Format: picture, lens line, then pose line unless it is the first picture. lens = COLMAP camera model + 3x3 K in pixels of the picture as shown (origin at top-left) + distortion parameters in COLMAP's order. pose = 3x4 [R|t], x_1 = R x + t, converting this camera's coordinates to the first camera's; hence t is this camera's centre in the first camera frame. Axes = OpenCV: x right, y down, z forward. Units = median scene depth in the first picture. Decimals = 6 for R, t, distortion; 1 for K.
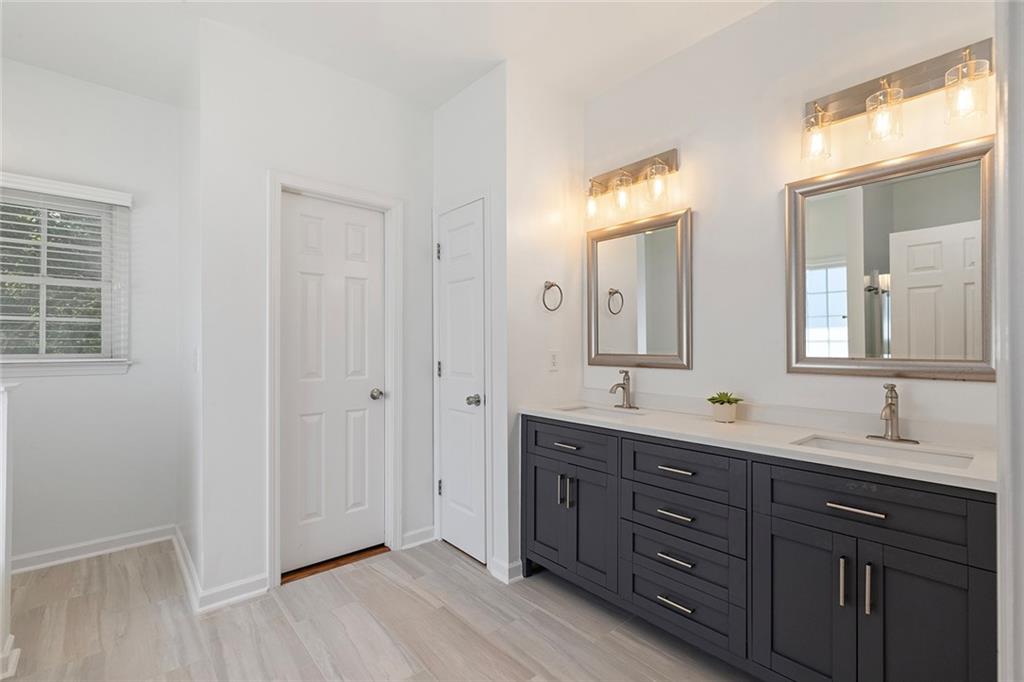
lens RADIAL K [[458.8, 0, 515.3], [0, 458.8, 351.8], [0, 0, 1]] dist [0.004021, 0.000241]
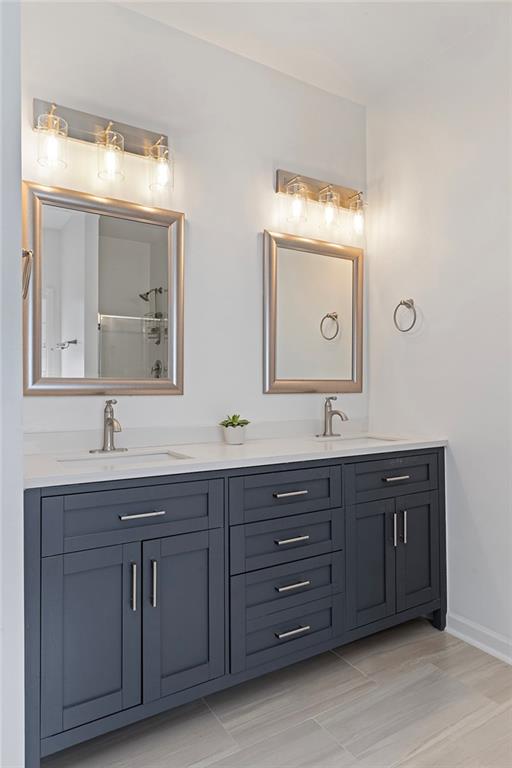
lens RADIAL K [[522.1, 0, 255.2], [0, 522.1, 379.1], [0, 0, 1]] dist [0.098504, 0.000949]
pose [[0.147233, -0.015691, 0.988977, -0.515878], [-0.007141, 0.999831, 0.016926, -0.009772], [-0.989076, -0.009555, 0.147096, 0.591299]]
